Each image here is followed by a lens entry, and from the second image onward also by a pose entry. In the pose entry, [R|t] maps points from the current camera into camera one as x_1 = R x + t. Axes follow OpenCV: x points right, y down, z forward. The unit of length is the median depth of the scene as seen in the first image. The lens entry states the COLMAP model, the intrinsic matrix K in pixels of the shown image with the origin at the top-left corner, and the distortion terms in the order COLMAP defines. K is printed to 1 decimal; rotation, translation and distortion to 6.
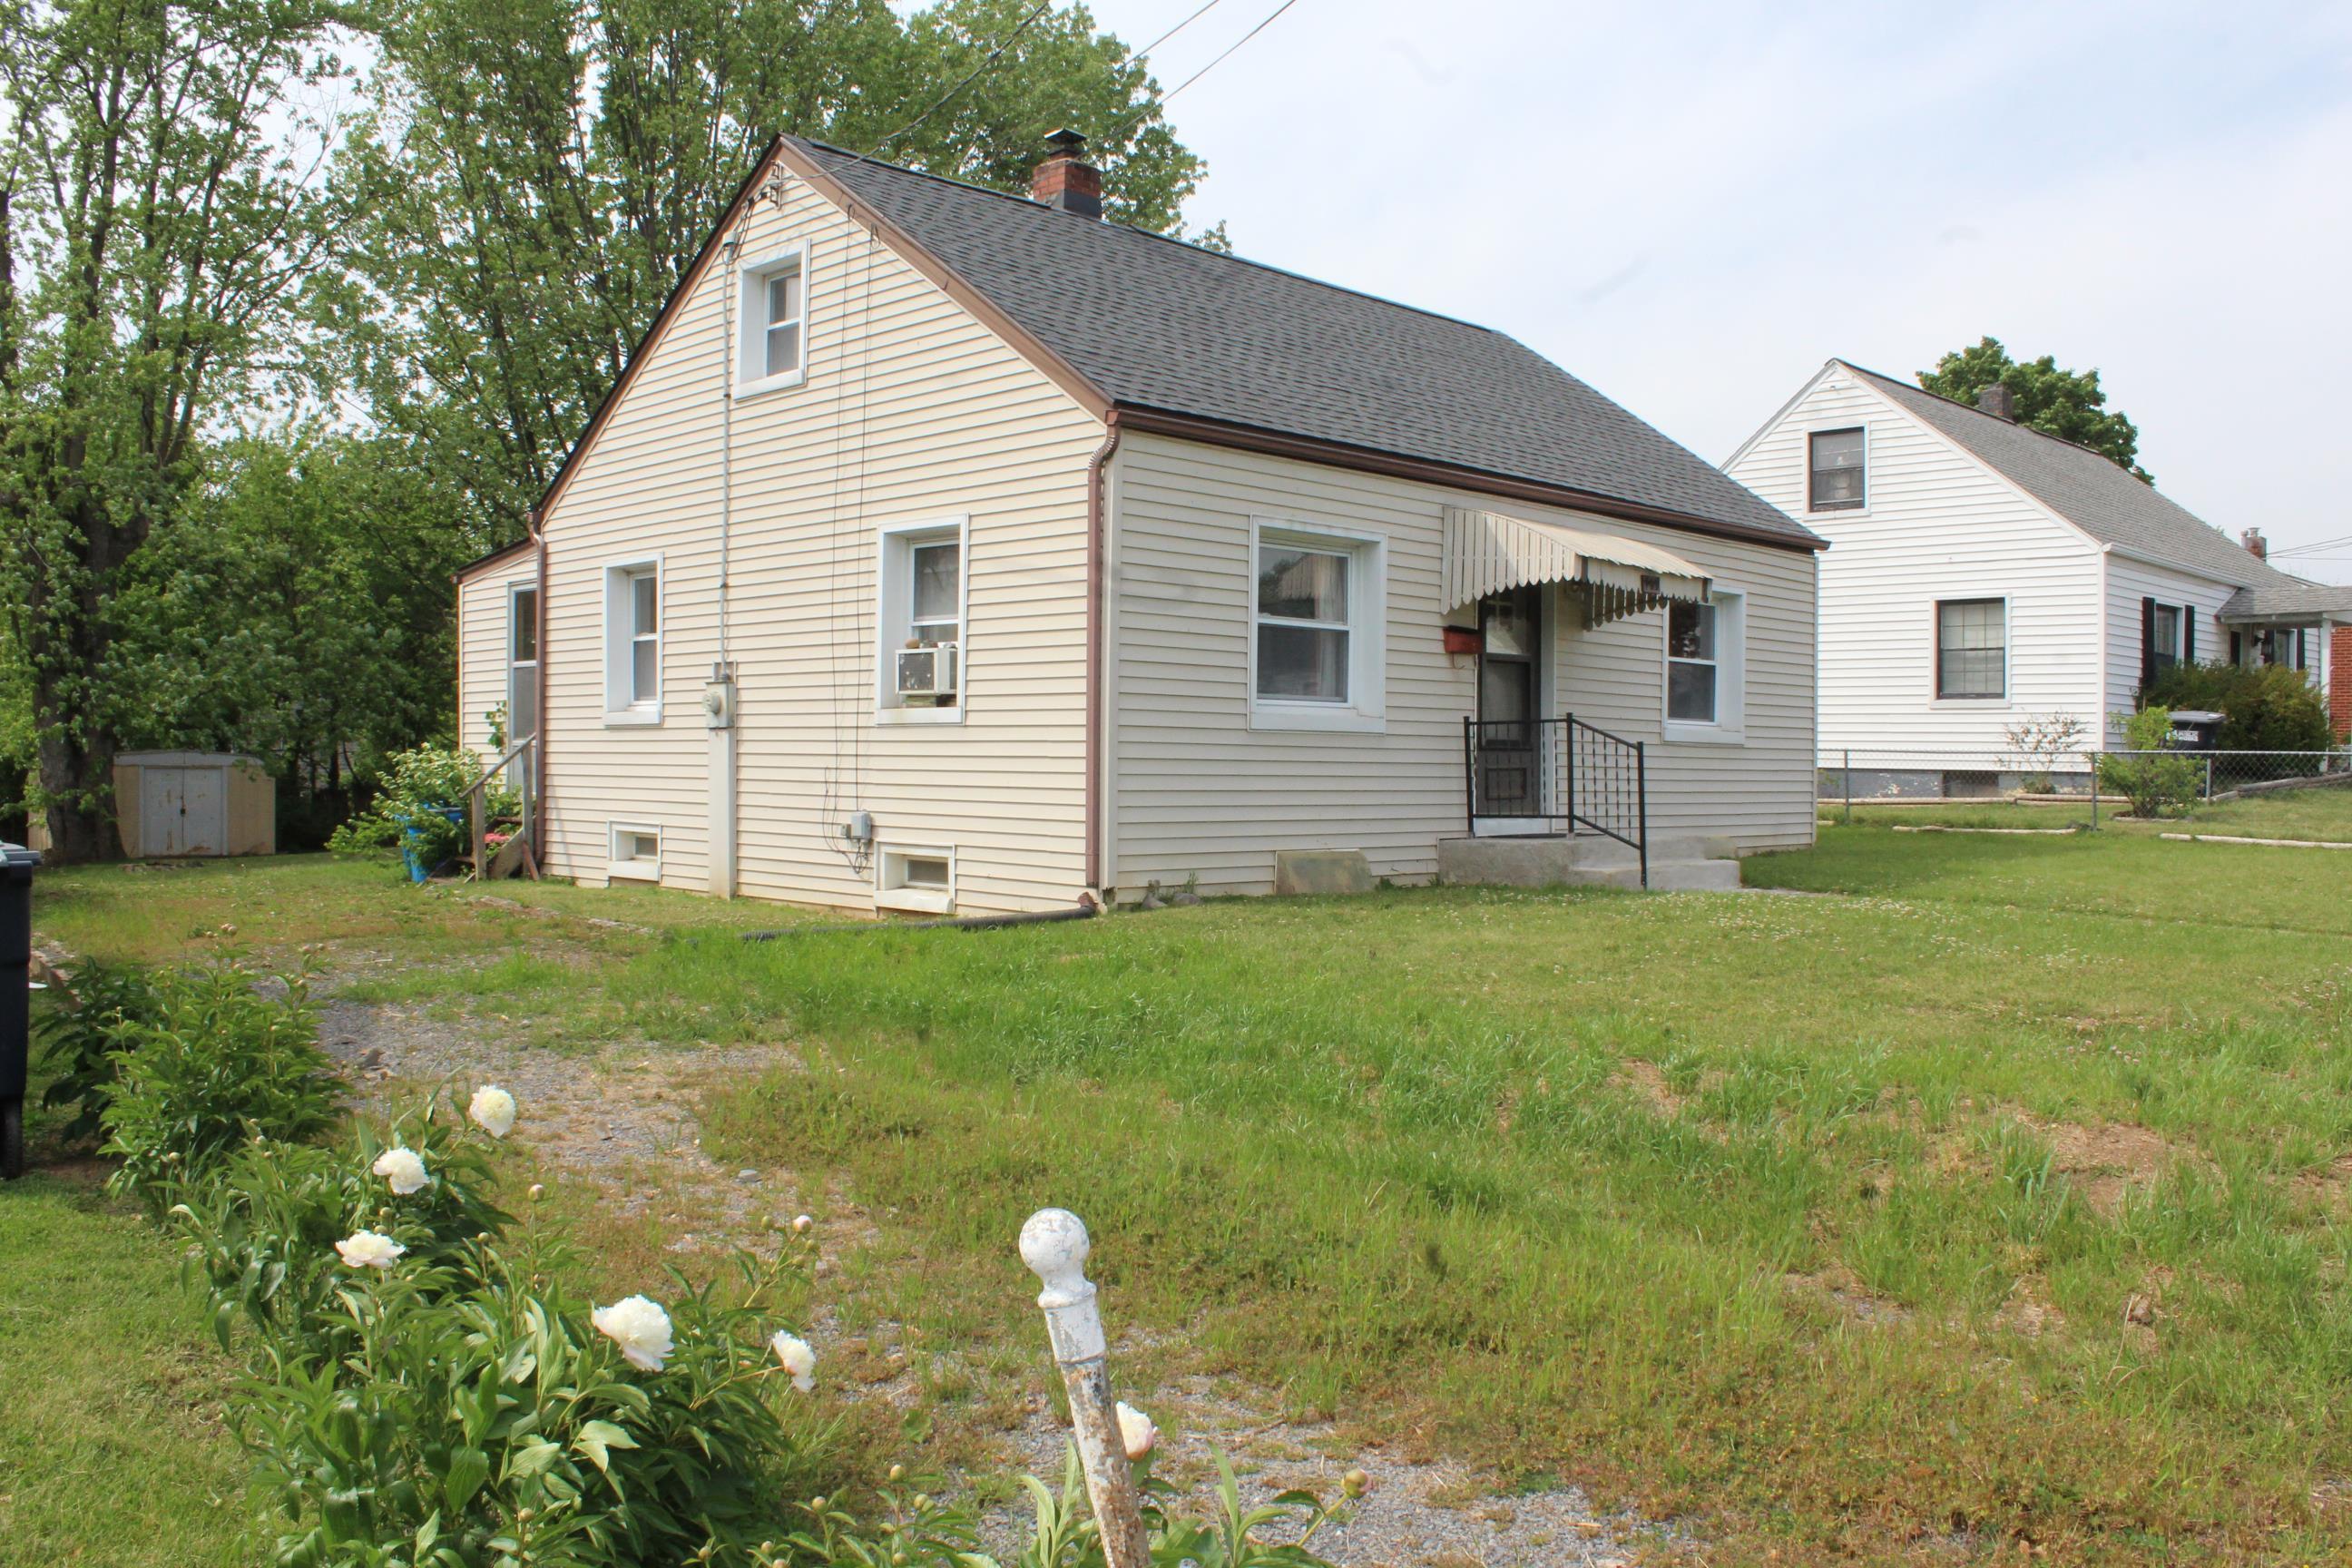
lens RADIAL K [[1945.1, 0, 1174.4], [0, 1945.1, 773.6], [0, 0, 1]] dist [-0.145967, 0.120703]
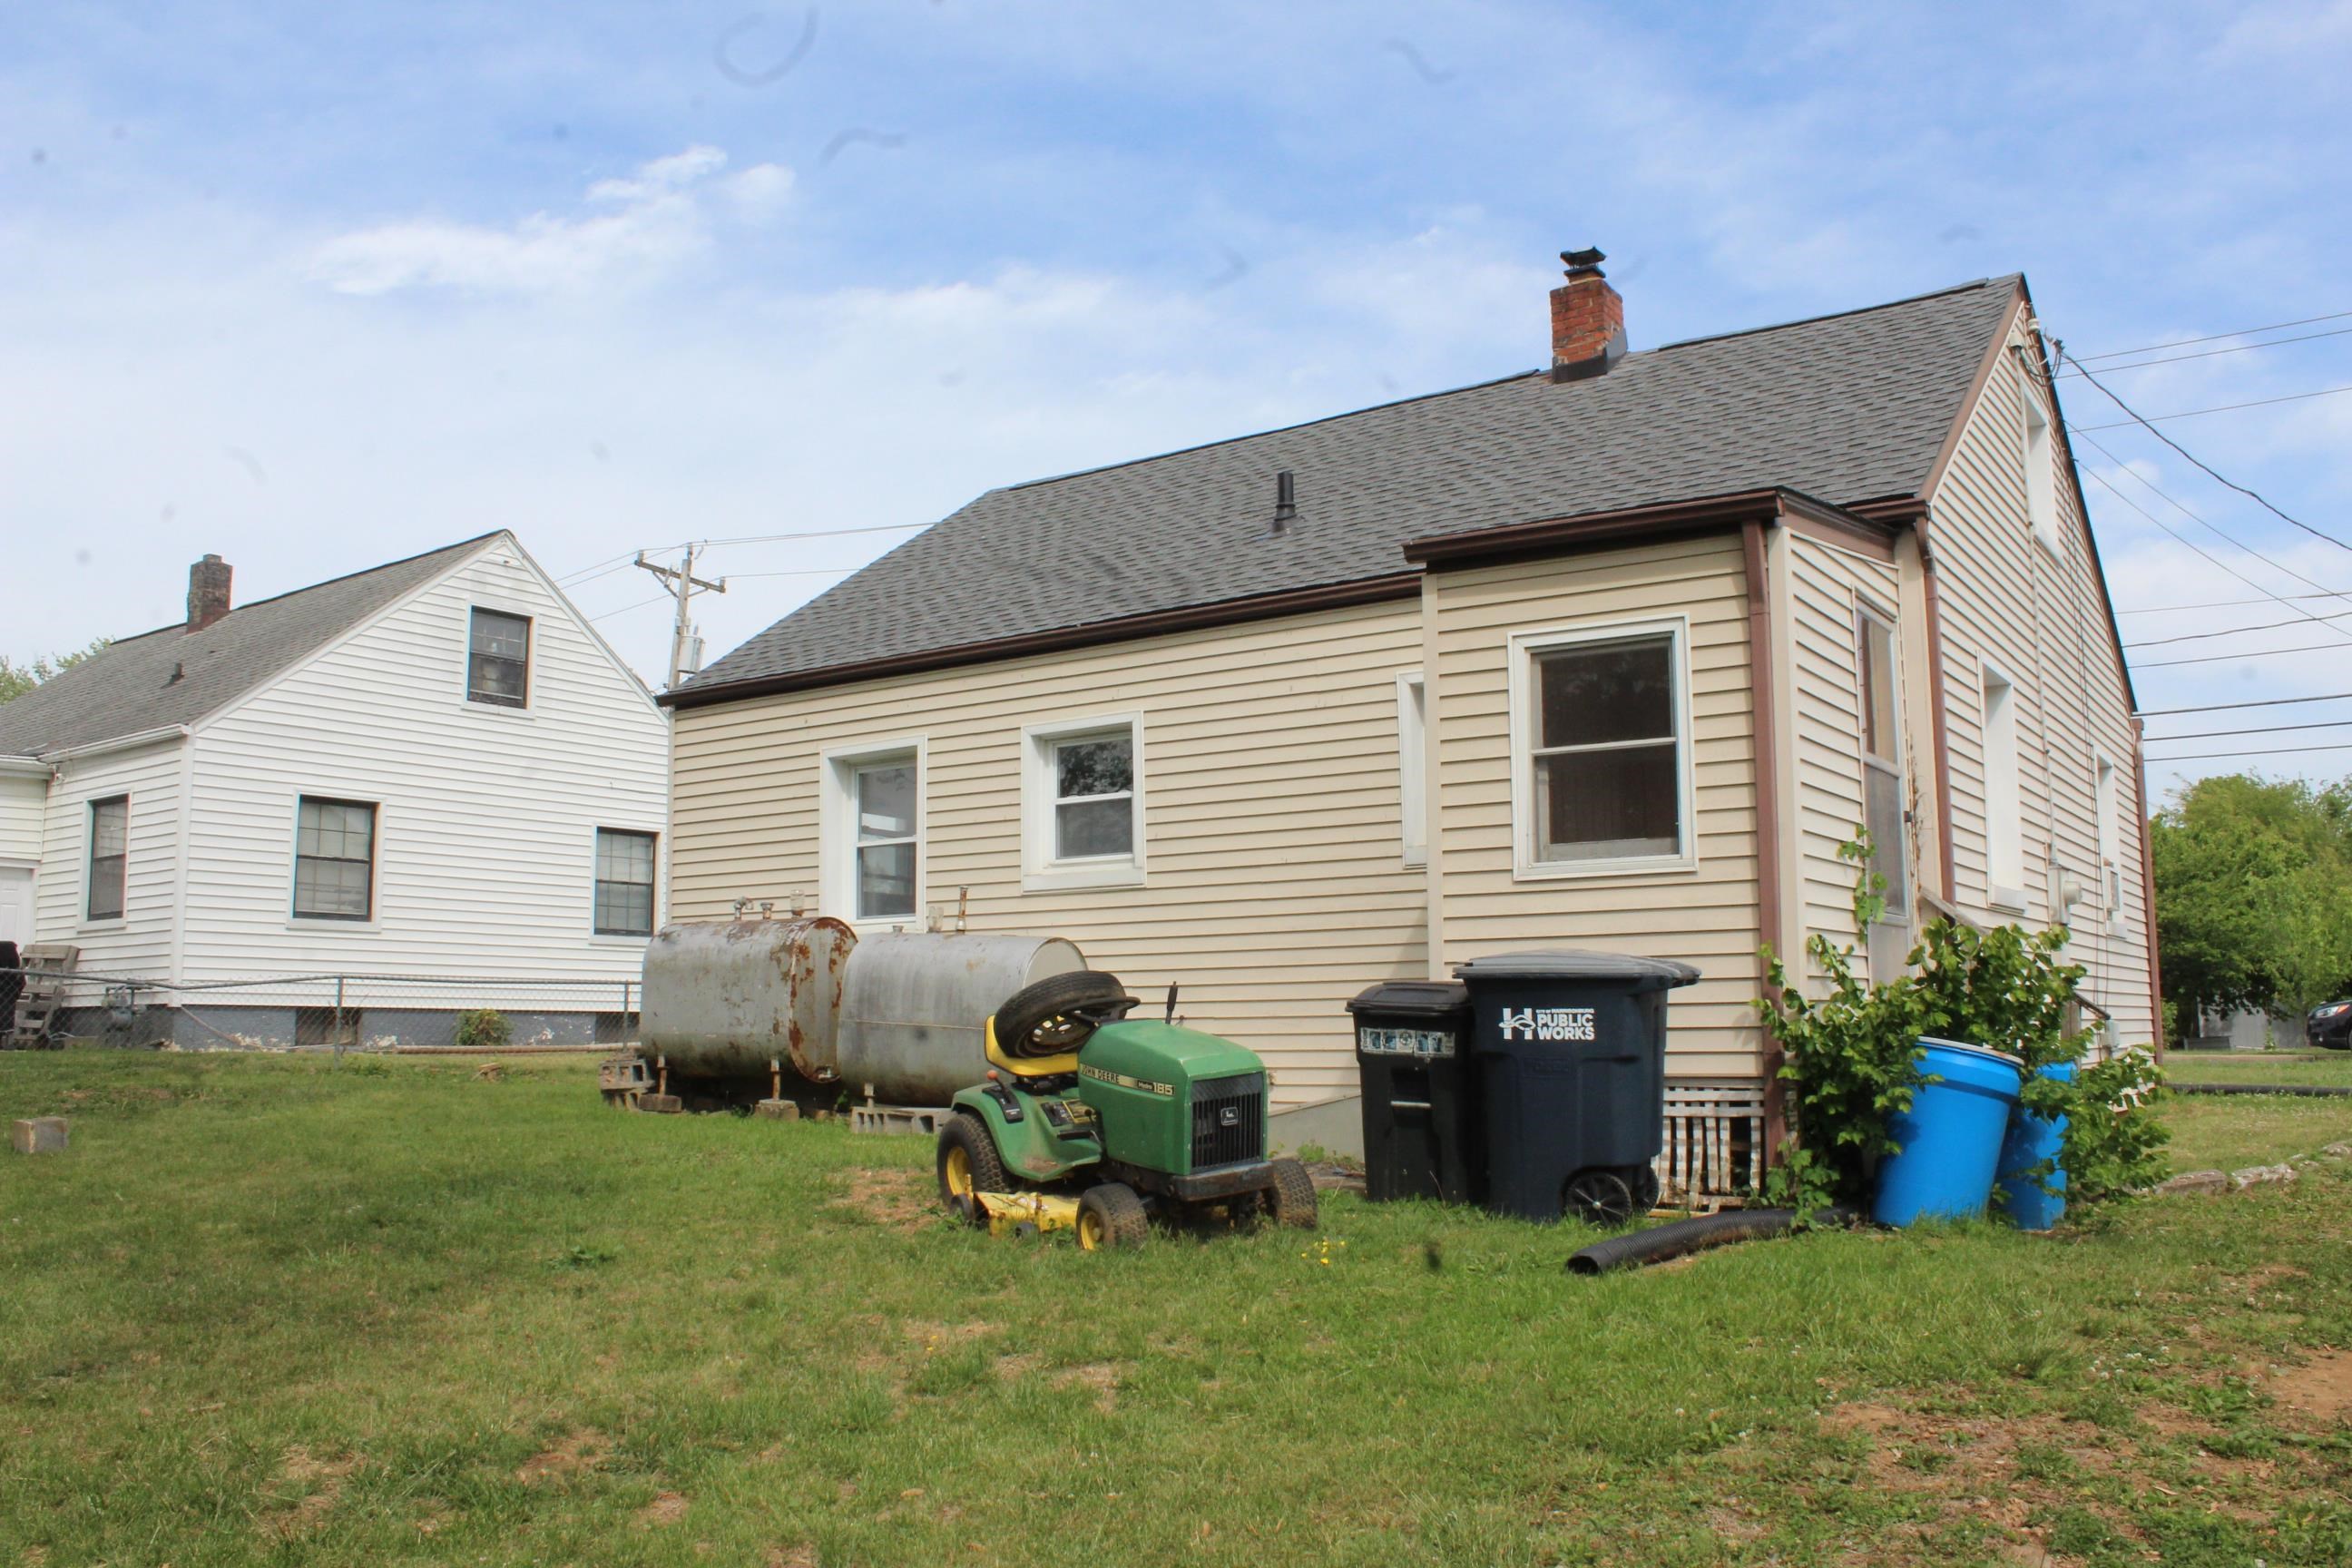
lens RADIAL K [[1945.1, 0, 1174.9], [0, 1945.1, 783.1], [0, 0, 1]] dist [-0.145967, 0.120703]
pose [[-0.204399, 0.100481, 0.973717, -0.972448], [0.001863, 0.994756, -0.102261, -0.027620], [-0.978886, -0.019088, -0.203514, 1.572261]]
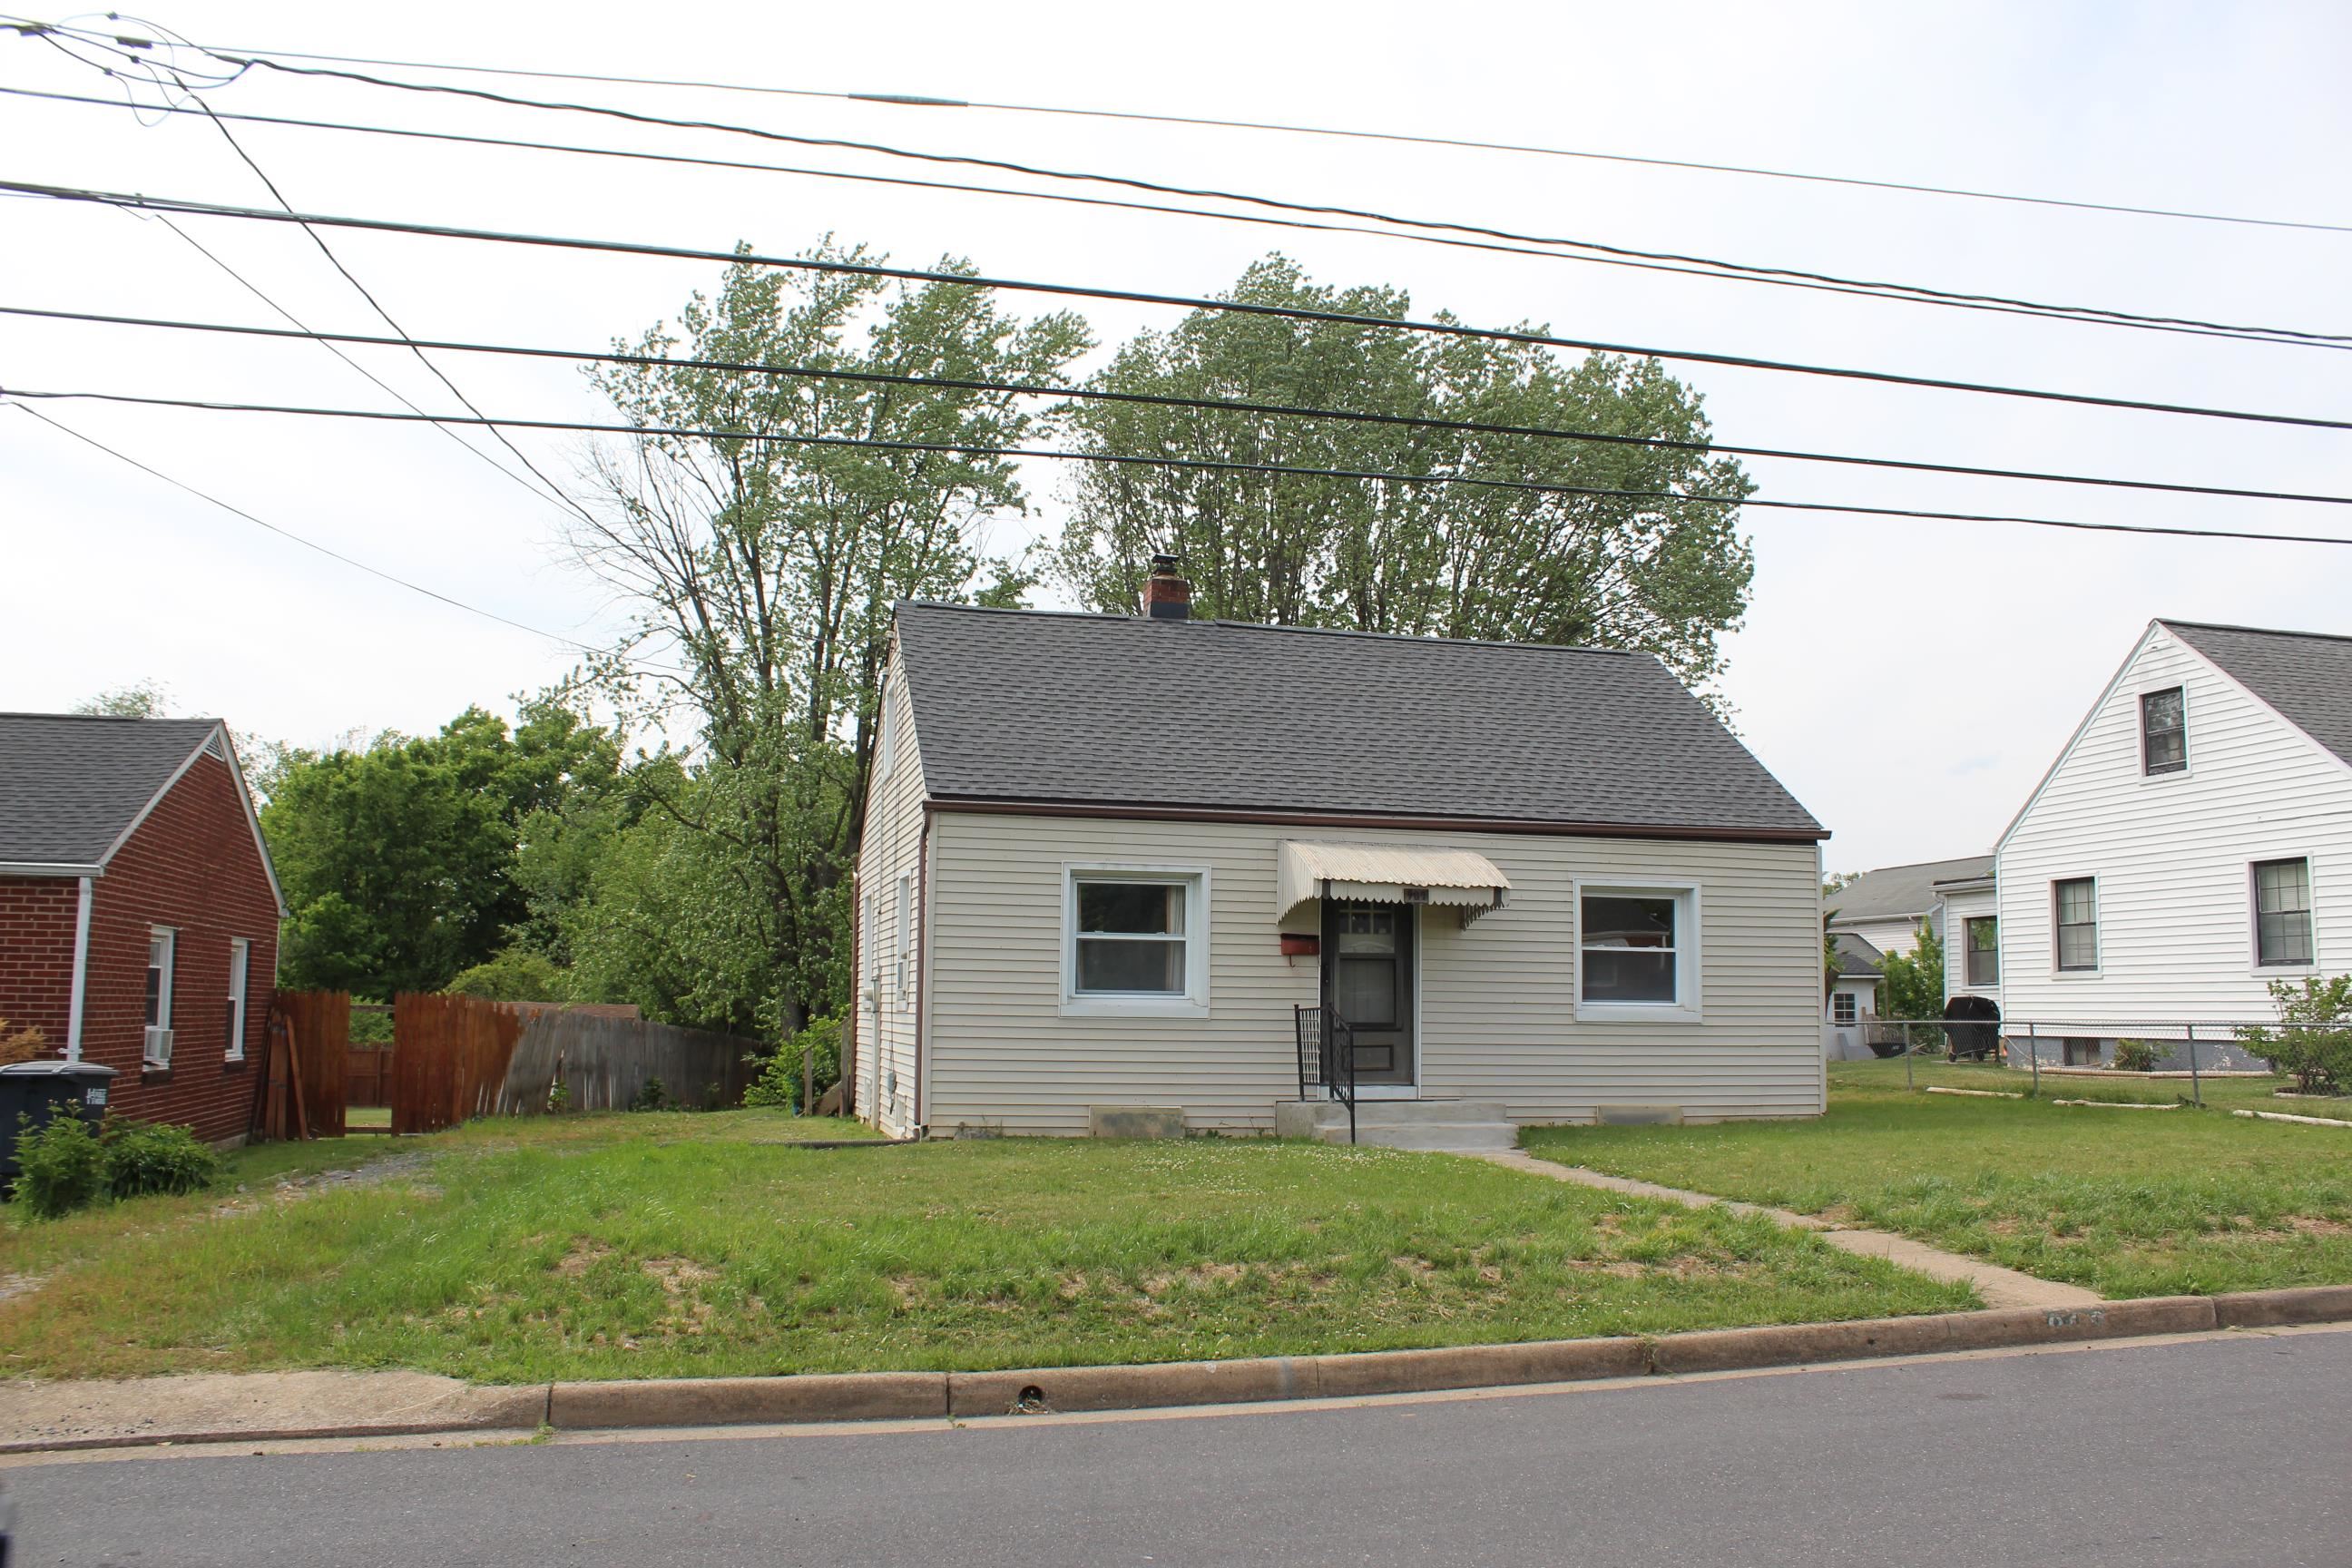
lens RADIAL K [[1945.1, 0, 1179.2], [0, 1945.1, 783.3], [0, 0, 1]] dist [-0.145967, 0.120703]
pose [[0.862161, -0.059969, -0.503073, 0.709481], [-0.006763, 0.991519, -0.129785, -0.007512], [0.506590, 0.115298, 0.854443, -0.136690]]
